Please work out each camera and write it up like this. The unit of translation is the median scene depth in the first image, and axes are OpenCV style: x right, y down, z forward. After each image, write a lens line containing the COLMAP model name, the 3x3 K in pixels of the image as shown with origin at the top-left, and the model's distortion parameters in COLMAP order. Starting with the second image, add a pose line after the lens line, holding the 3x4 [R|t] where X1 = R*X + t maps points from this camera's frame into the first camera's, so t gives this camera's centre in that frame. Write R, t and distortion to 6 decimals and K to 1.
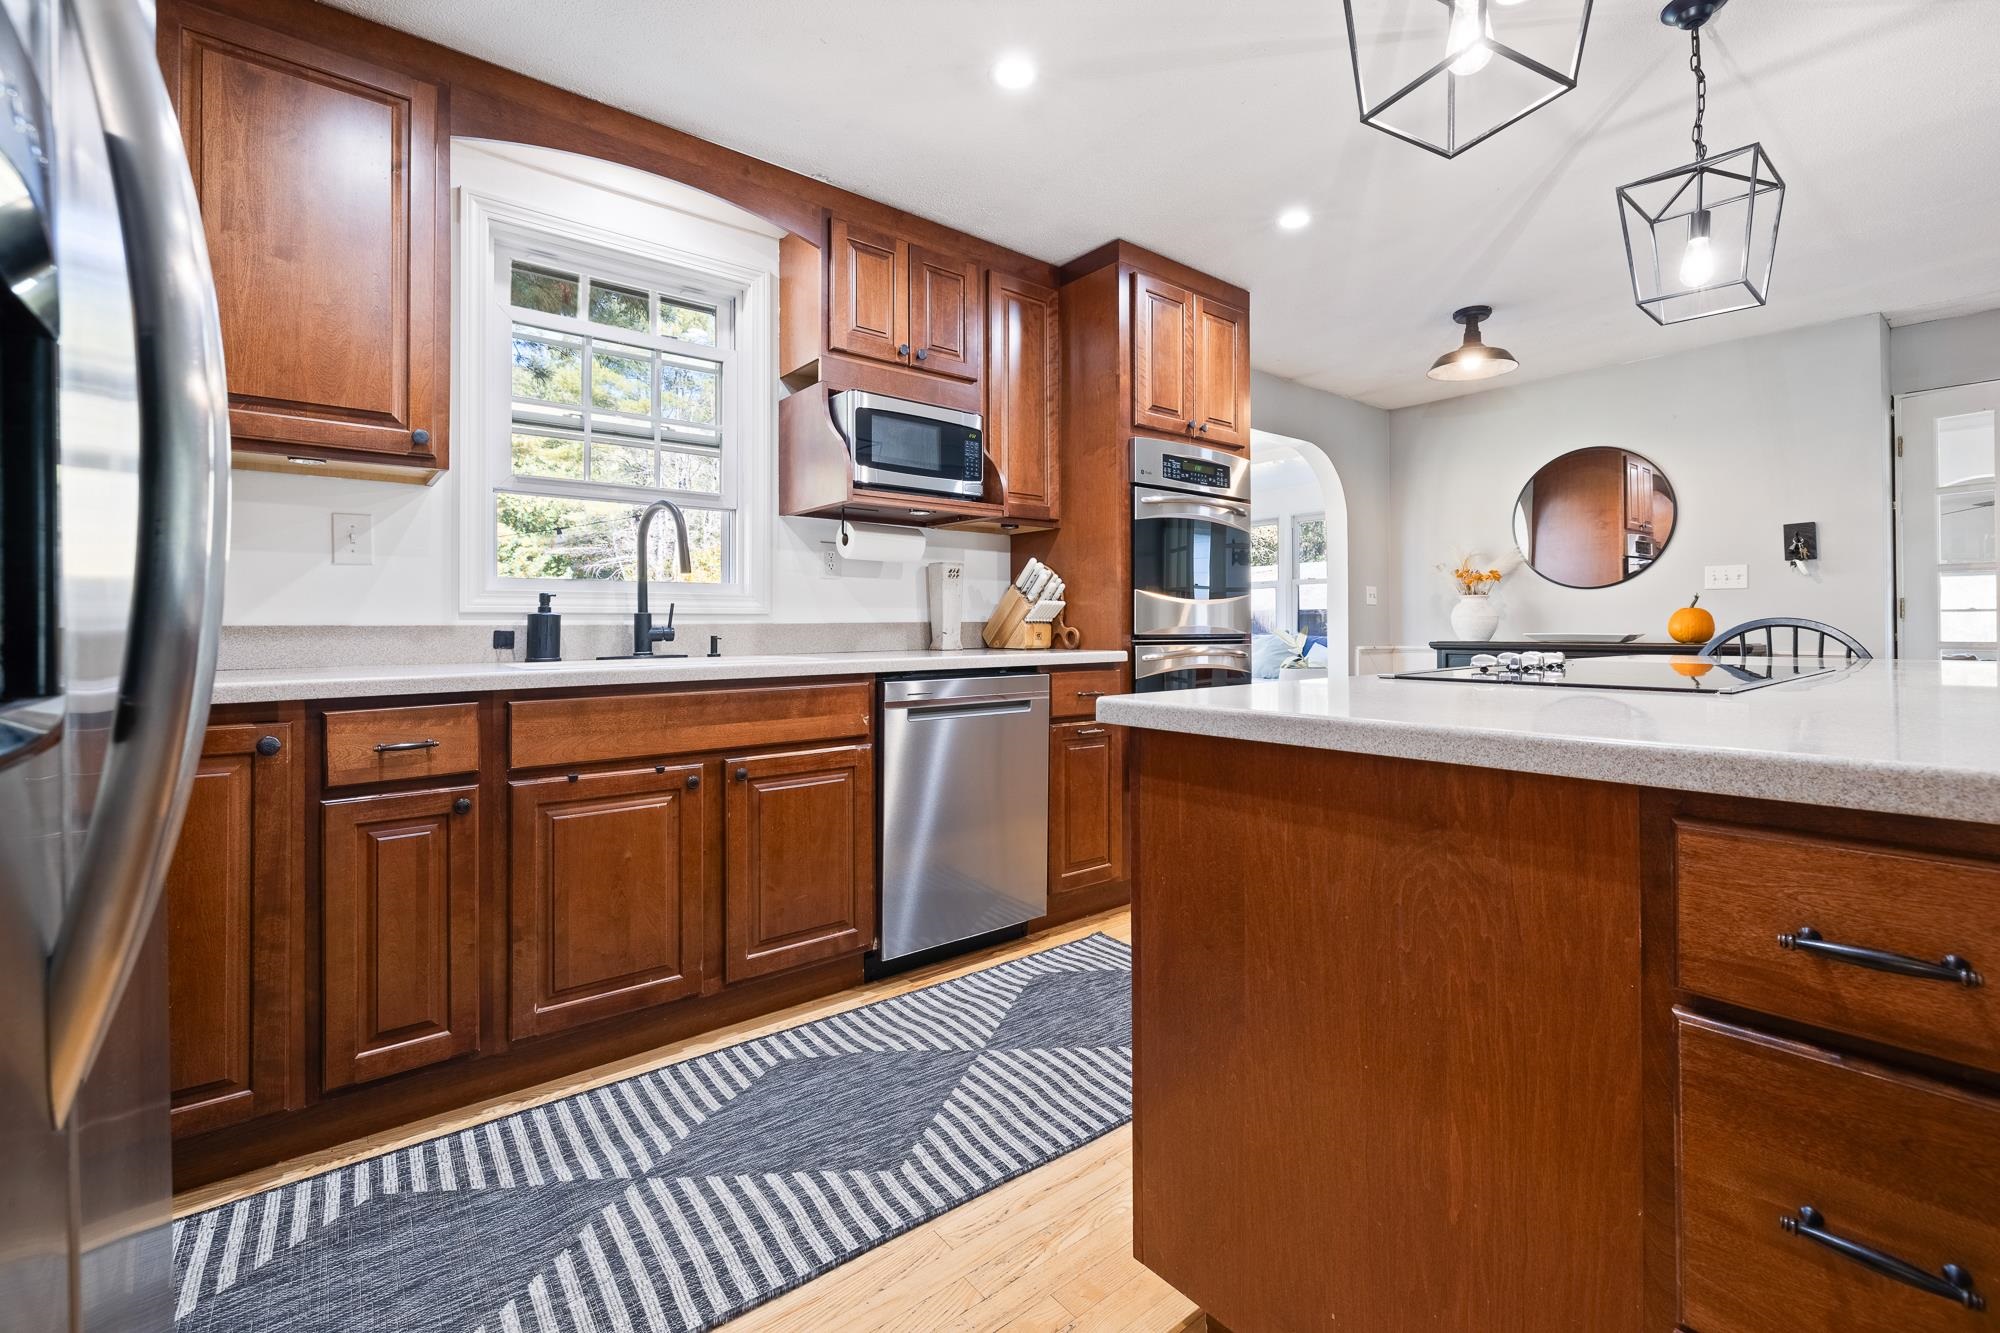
lens RADIAL K [[861.6, 0, 1008.5], [0, 861.6, 625.1], [0, 0, 1]] dist [0.003524, -0.001057]
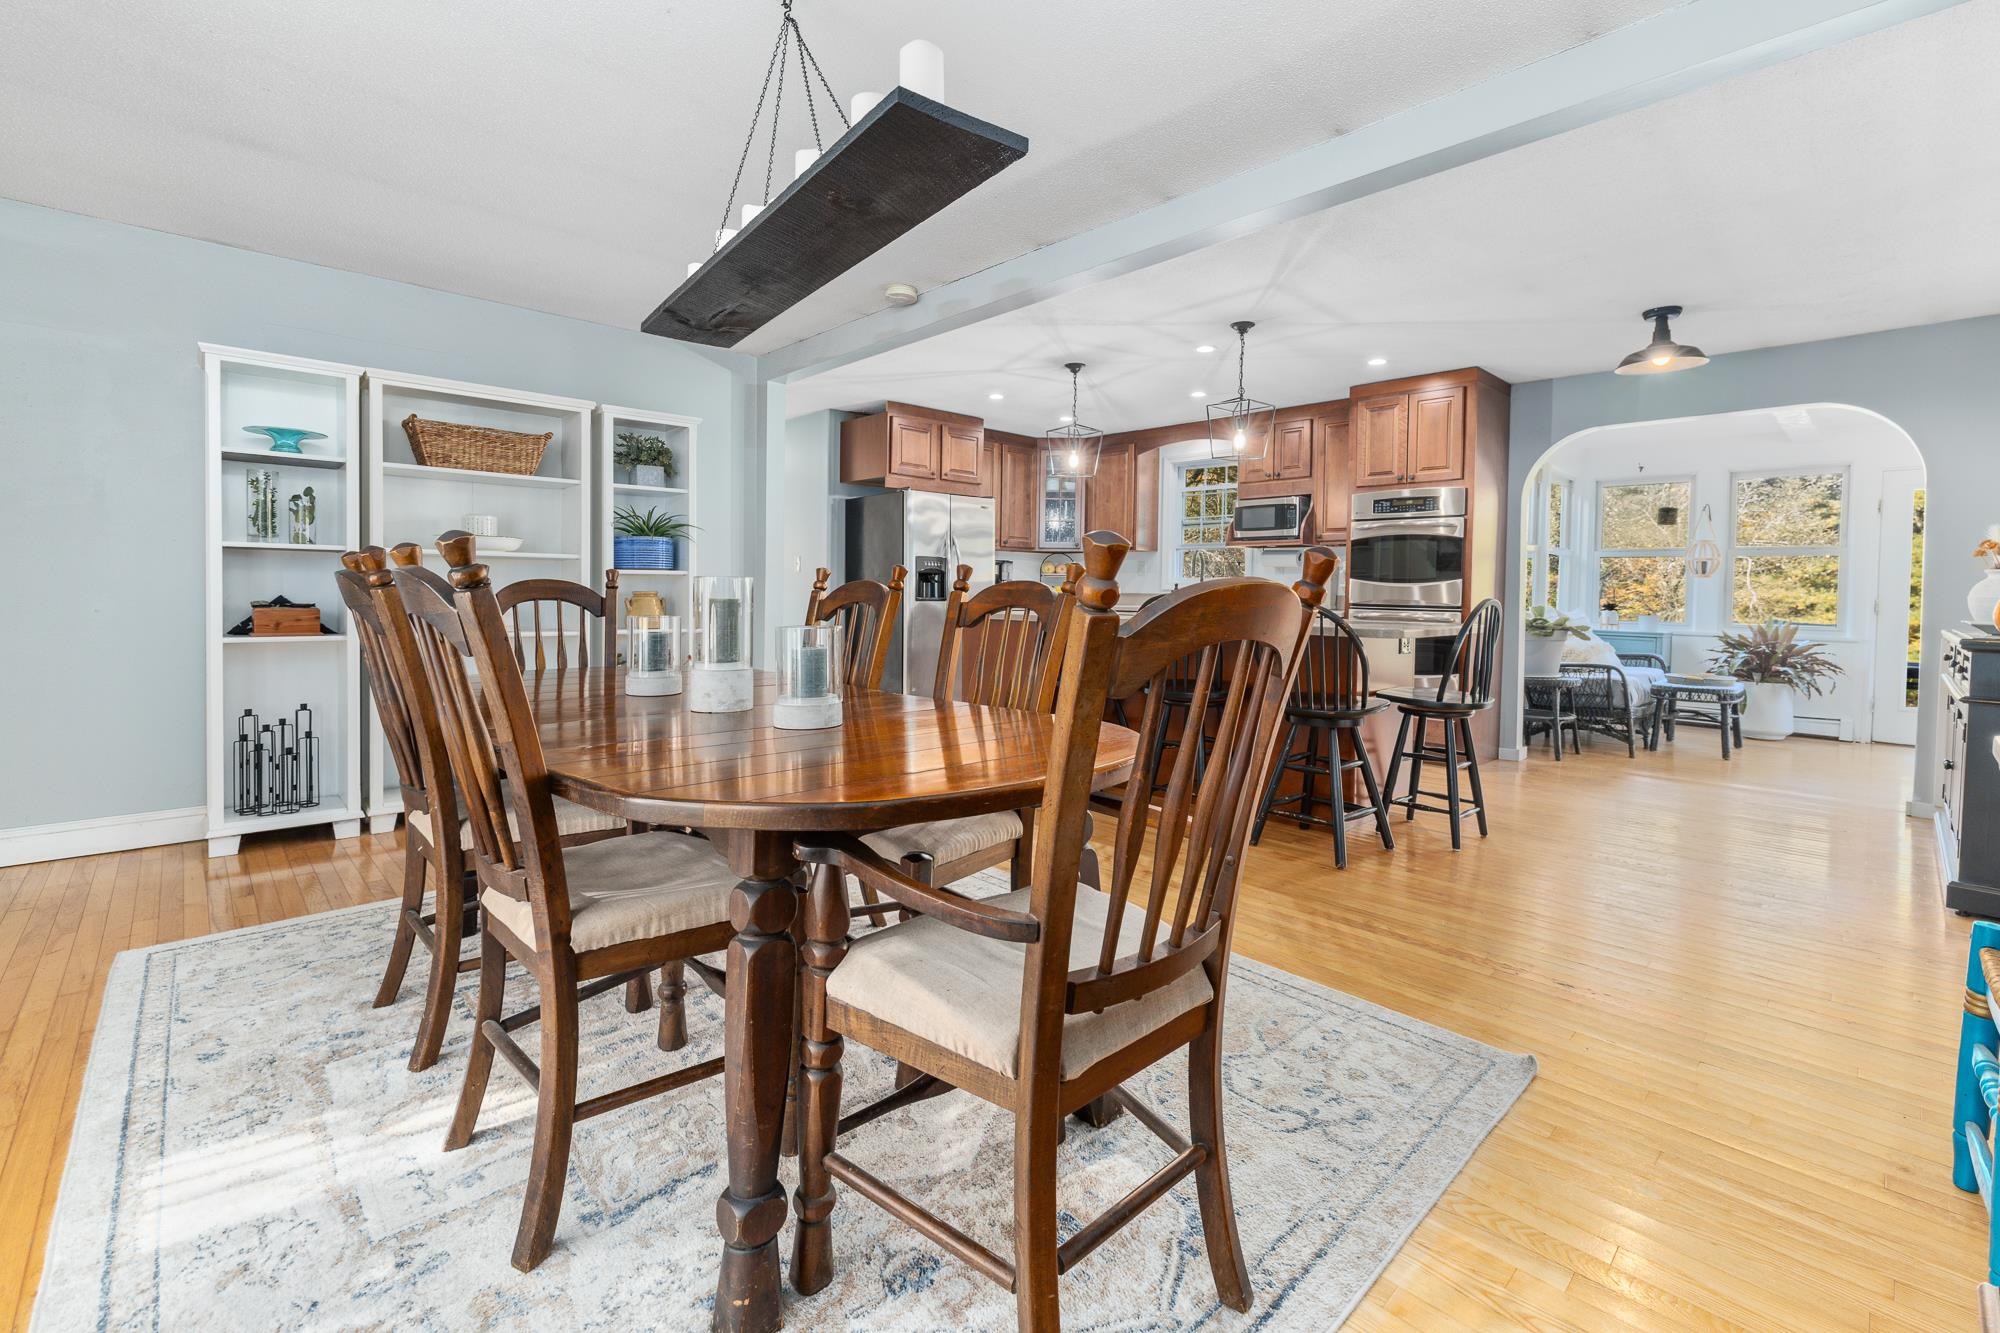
lens RADIAL K [[861.6, 0, 1020.3], [0, 861.6, 621.8], [0, 0, 1]] dist [0.003524, -0.001057]
pose [[0.090543, 0.043498, -0.994942, 2.669652], [-0.012058, 0.999020, 0.042579, -0.025650], [0.995820, 0.008142, 0.090979, 0.188943]]
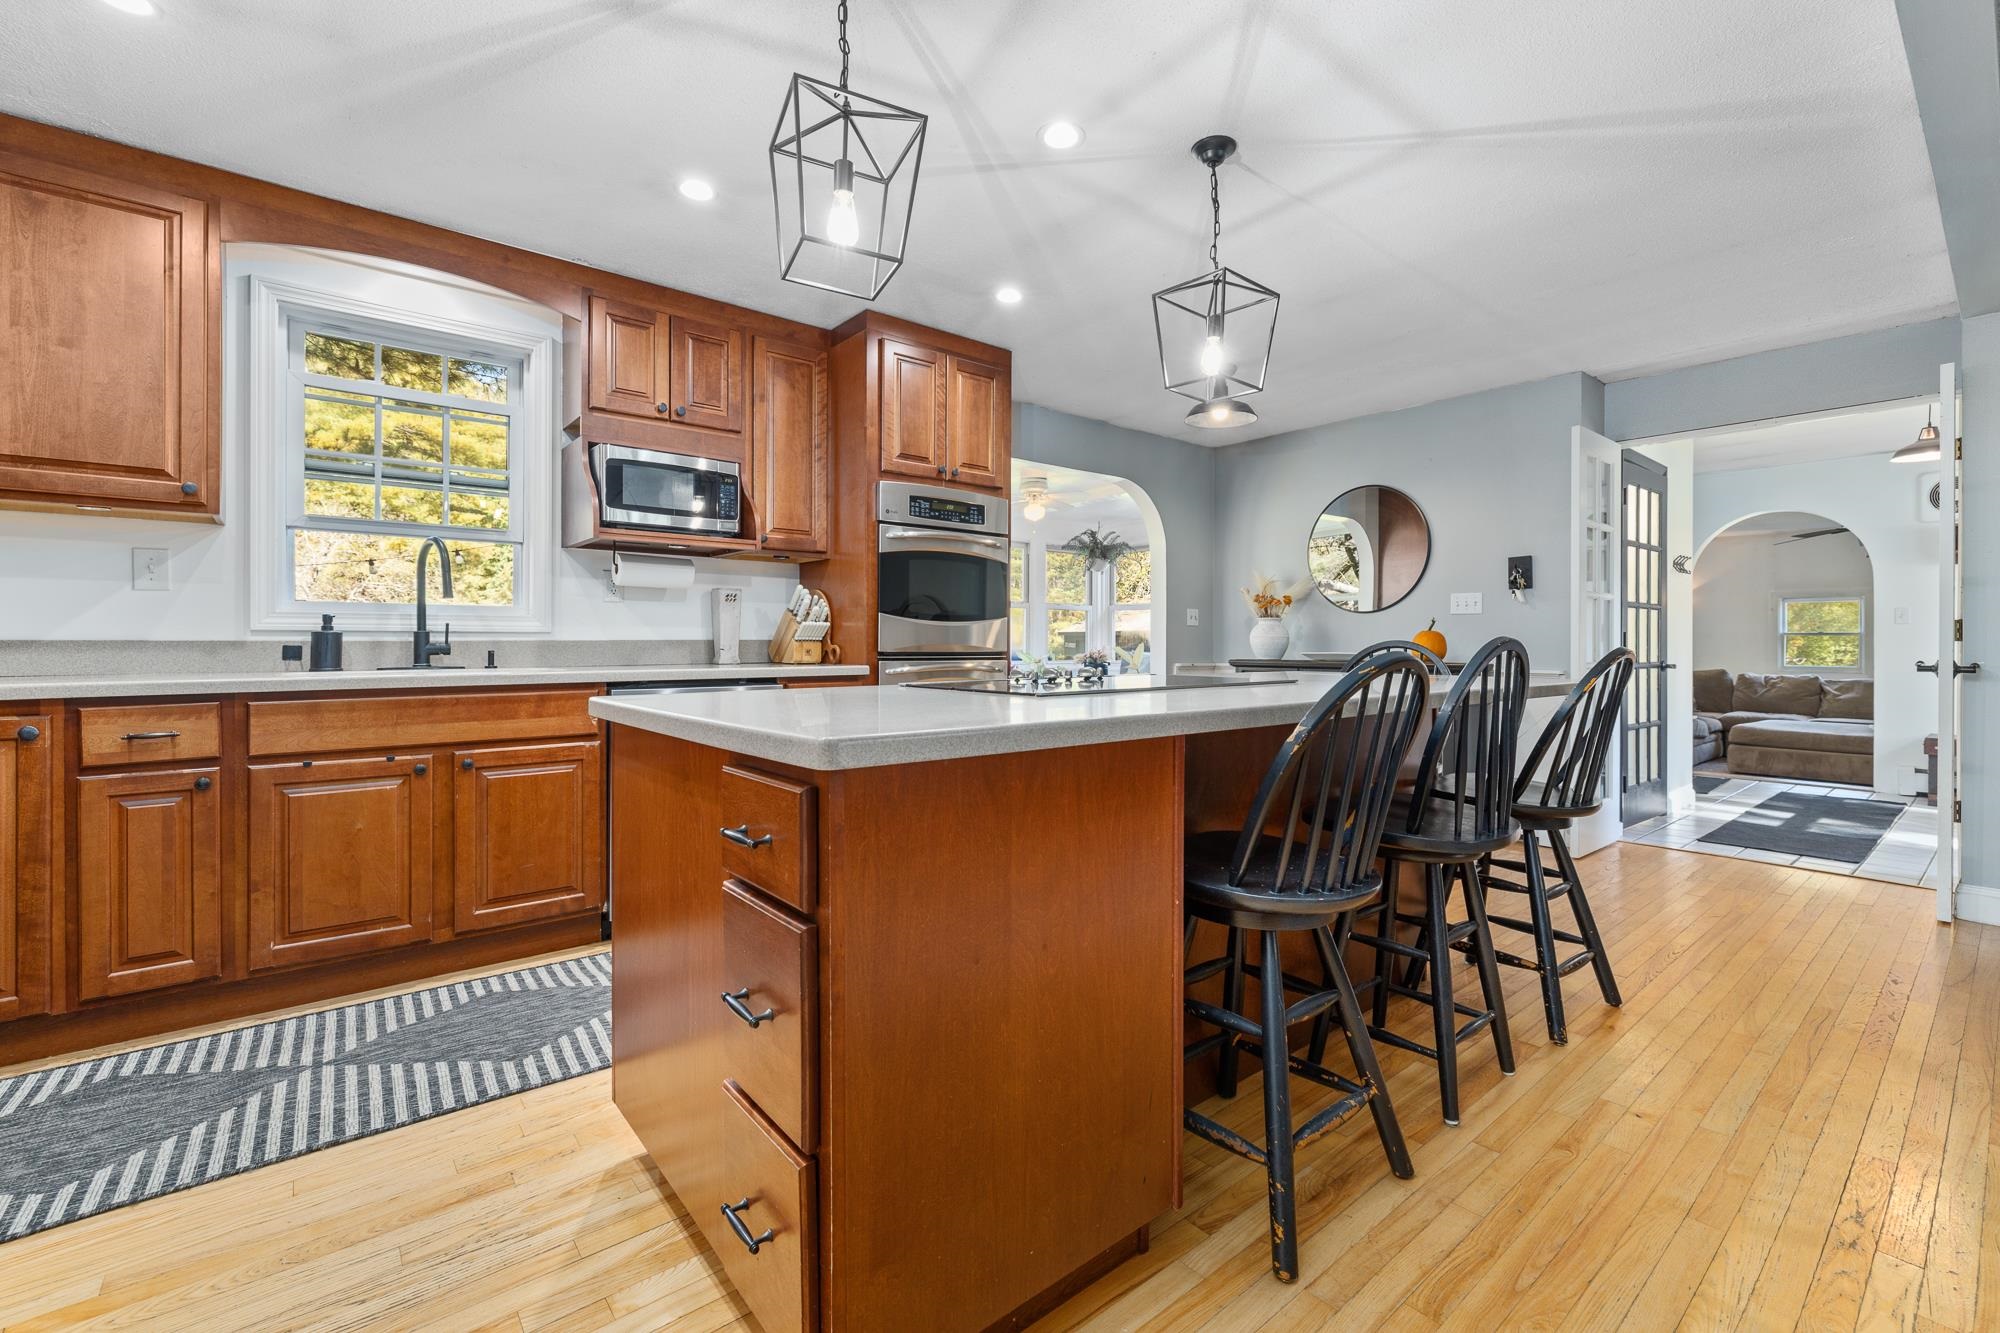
lens RADIAL K [[861.6, 0, 1014.1], [0, 861.6, 650.5], [0, 0, 1]] dist [0.003524, -0.001057]
pose [[0.999972, 0.006072, 0.004467, 0.448976], [-0.006118, 0.999927, 0.010396, -0.005307], [-0.004403, -0.010423, 0.999936, -0.222035]]
